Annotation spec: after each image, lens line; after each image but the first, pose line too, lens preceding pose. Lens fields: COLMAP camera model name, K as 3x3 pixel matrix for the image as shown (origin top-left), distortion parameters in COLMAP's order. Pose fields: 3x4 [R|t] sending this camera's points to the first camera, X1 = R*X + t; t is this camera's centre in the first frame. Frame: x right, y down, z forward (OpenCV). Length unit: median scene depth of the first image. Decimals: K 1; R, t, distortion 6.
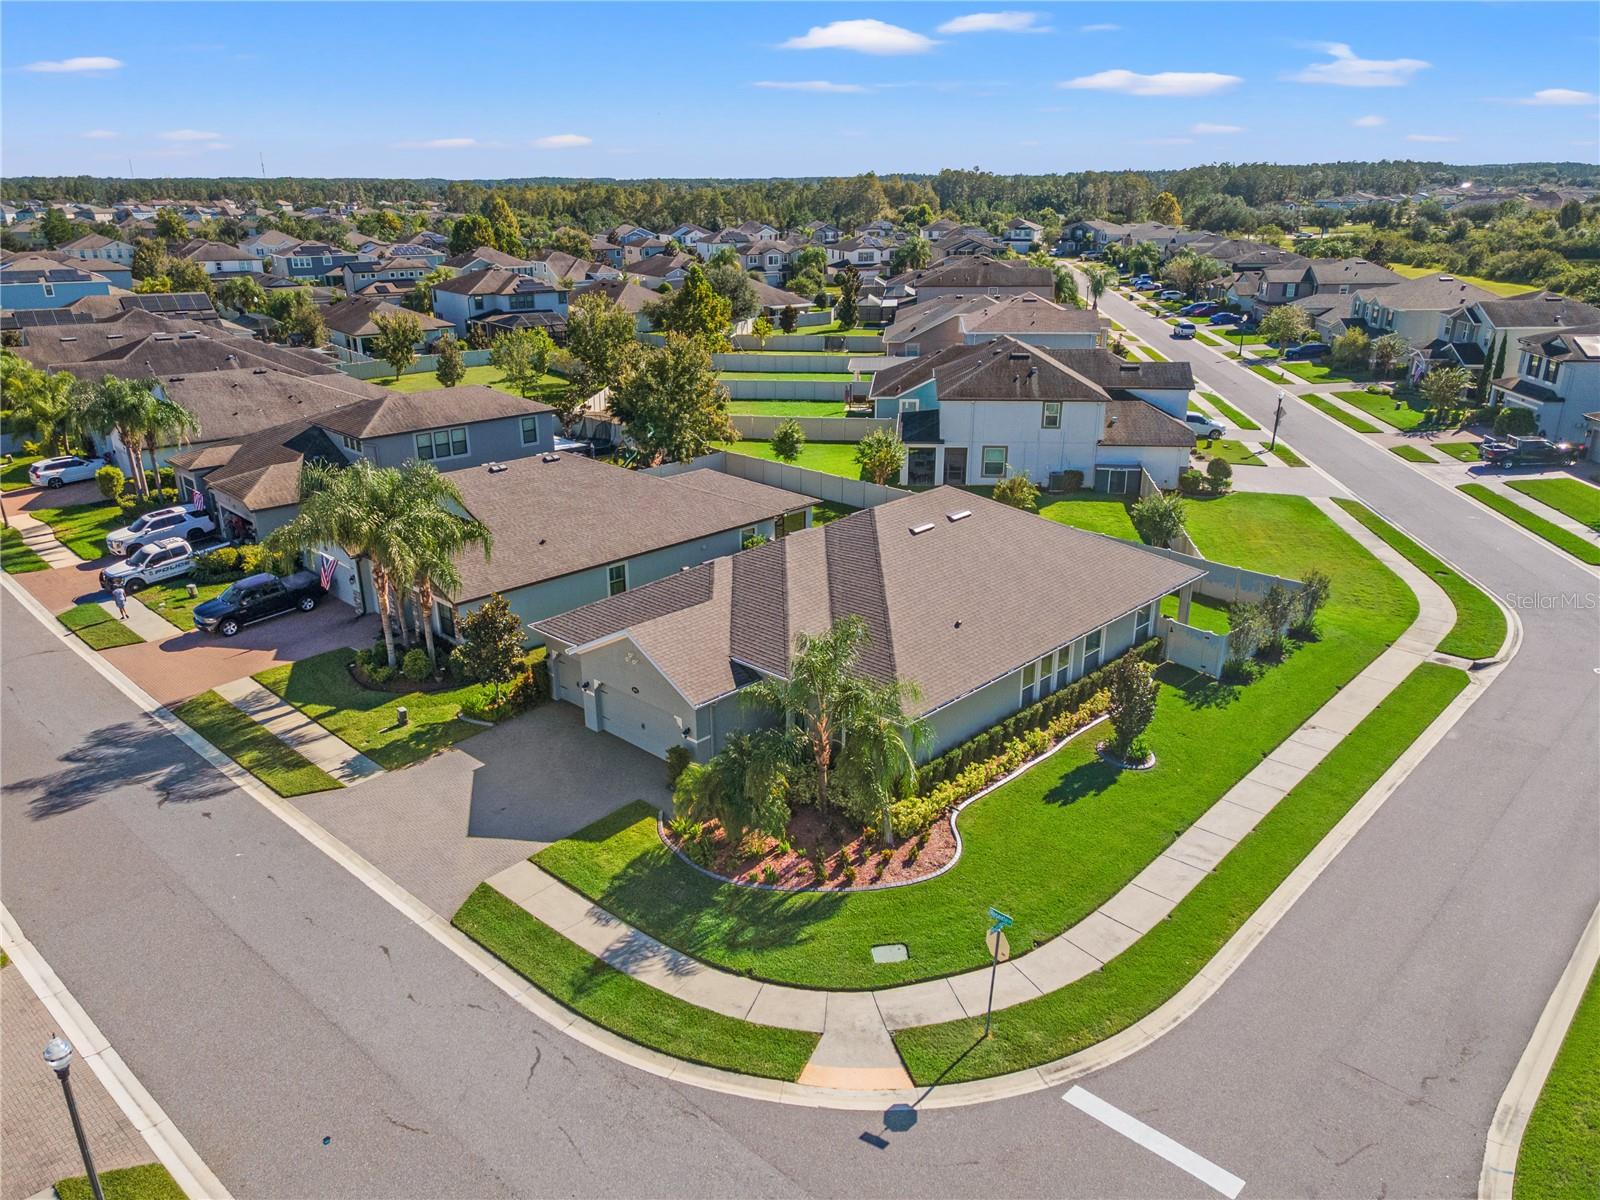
lens RADIAL K [[1138.4, 0, 851.3], [0, 1138.4, 600.4], [0, 0, 1]] dist [0.035512, 0.002352]
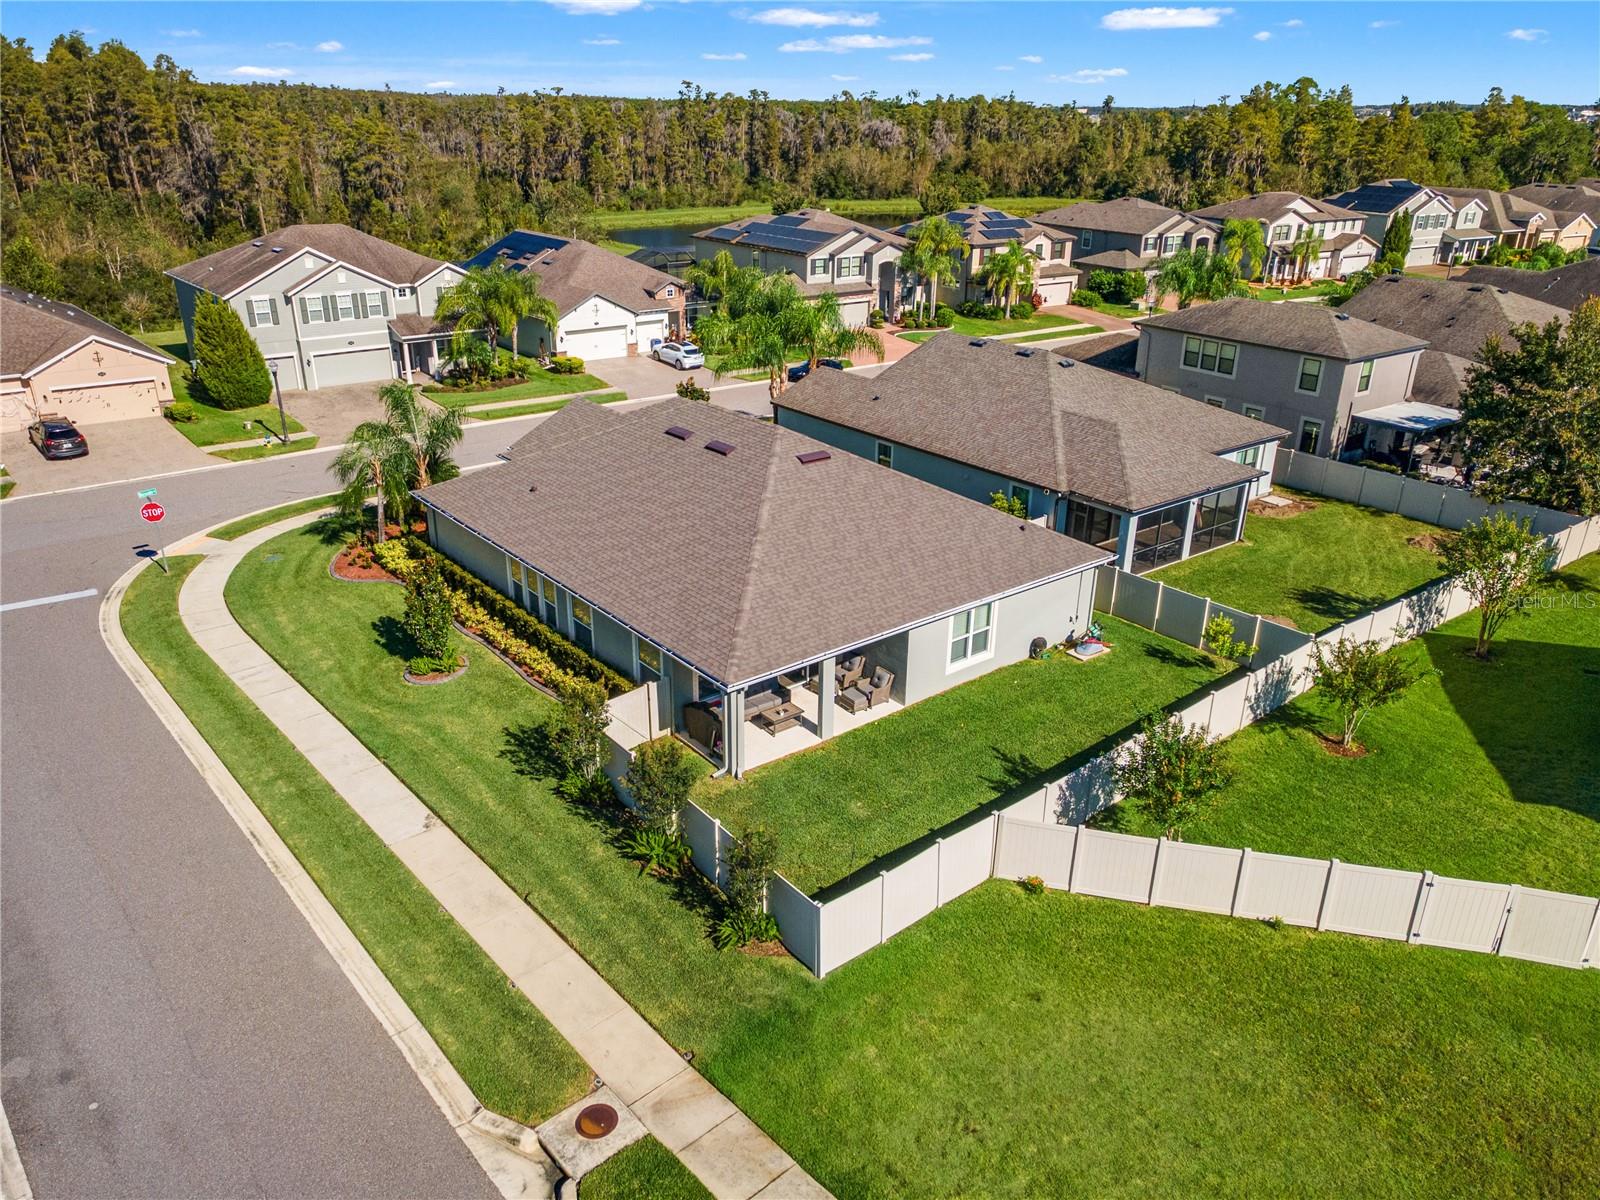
lens RADIAL K [[1172.6, 0, 800.0], [0, 1172.6, 600.0], [0, 0, 1]] dist [0.009776, 0.002949]
pose [[-0.136595, 0.376043, -0.916479, 0.978379], [-0.368044, 0.839666, 0.399380, -0.374976], [0.919721, 0.391857, 0.023706, 1.141595]]
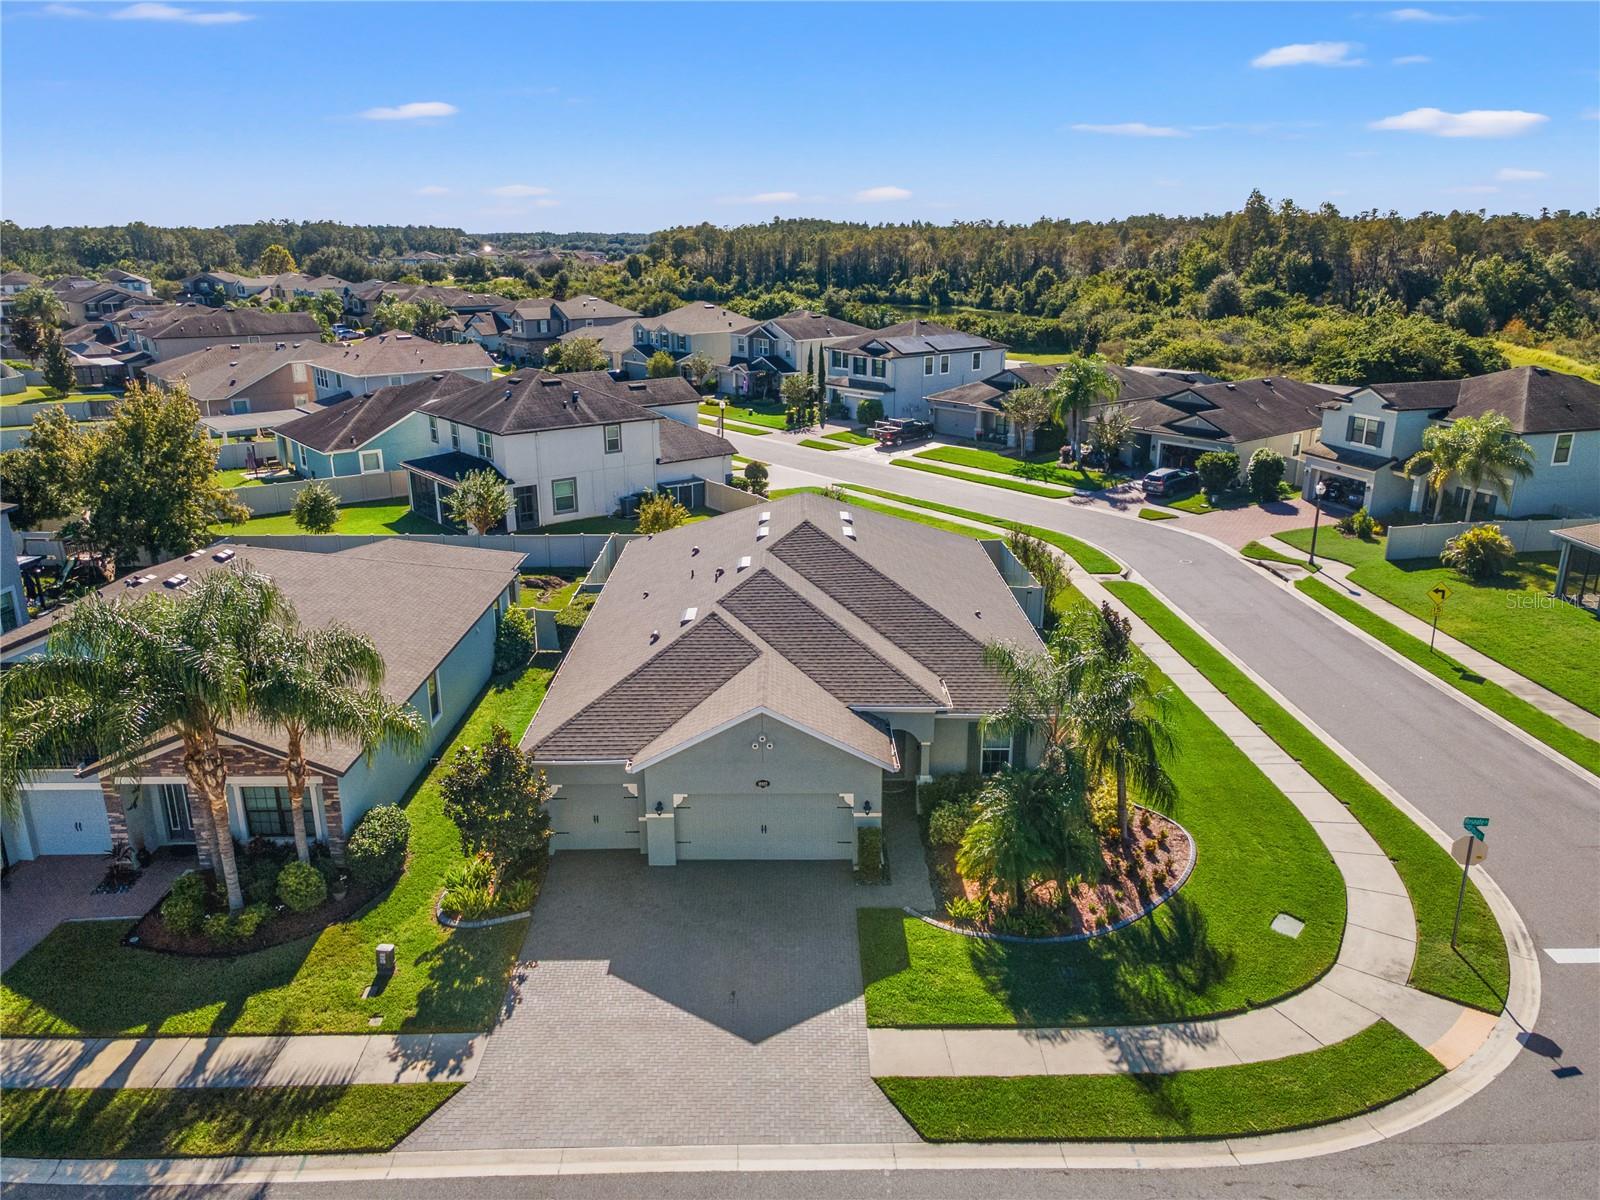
lens RADIAL K [[1129.2, 0, 796.5], [0, 1129.2, 564.7], [0, 0, 1]] dist [0.012189, 0.048476]
pose [[0.738499, -0.185574, 0.648214, -0.571729], [0.233449, 0.972290, 0.012387, -0.061436], [-0.632551, 0.142177, 0.761357, 0.345878]]
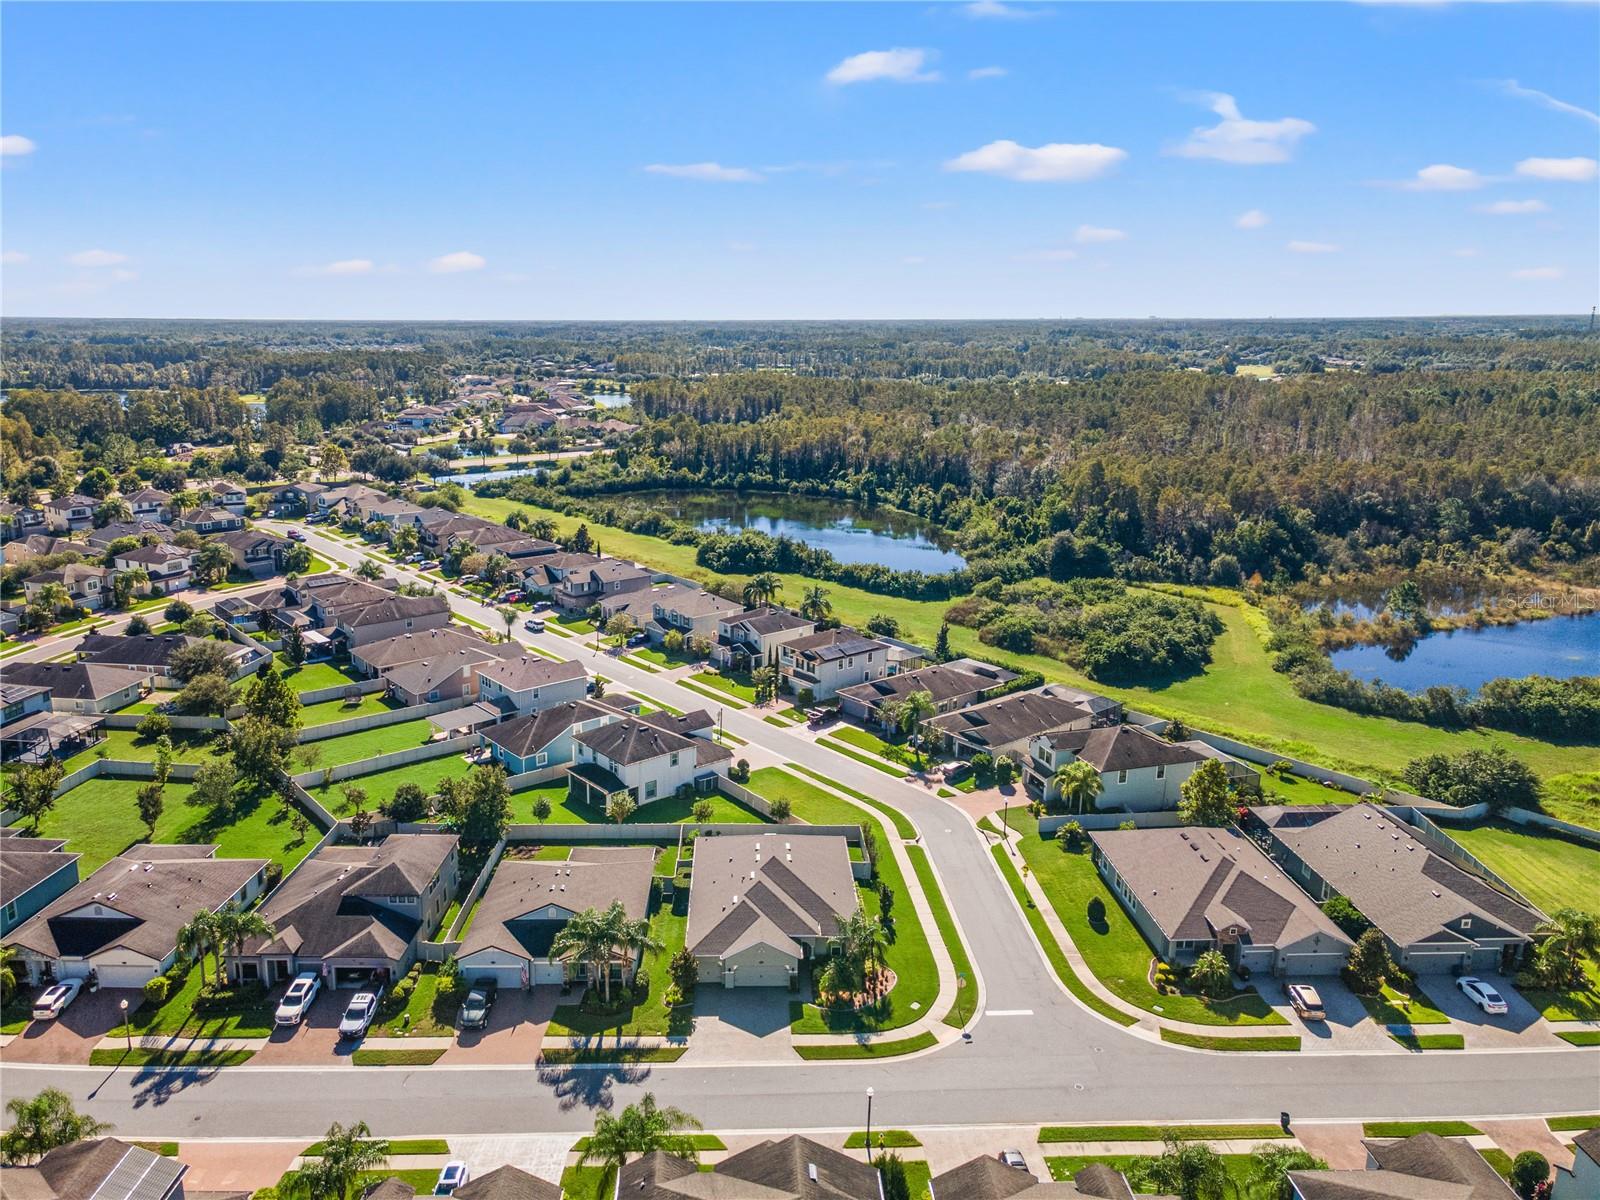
lens RADIAL K [[1072.5, 0, 800.0], [0, 1072.5, 600.0], [0, 0, 1]] dist [0.038236, 0.000589]
pose [[0.707202, -0.140439, 0.692923, -1.492897], [0.219518, 0.975252, -0.026381, -0.555418], [-0.672069, 0.170766, 0.720529, -0.814831]]
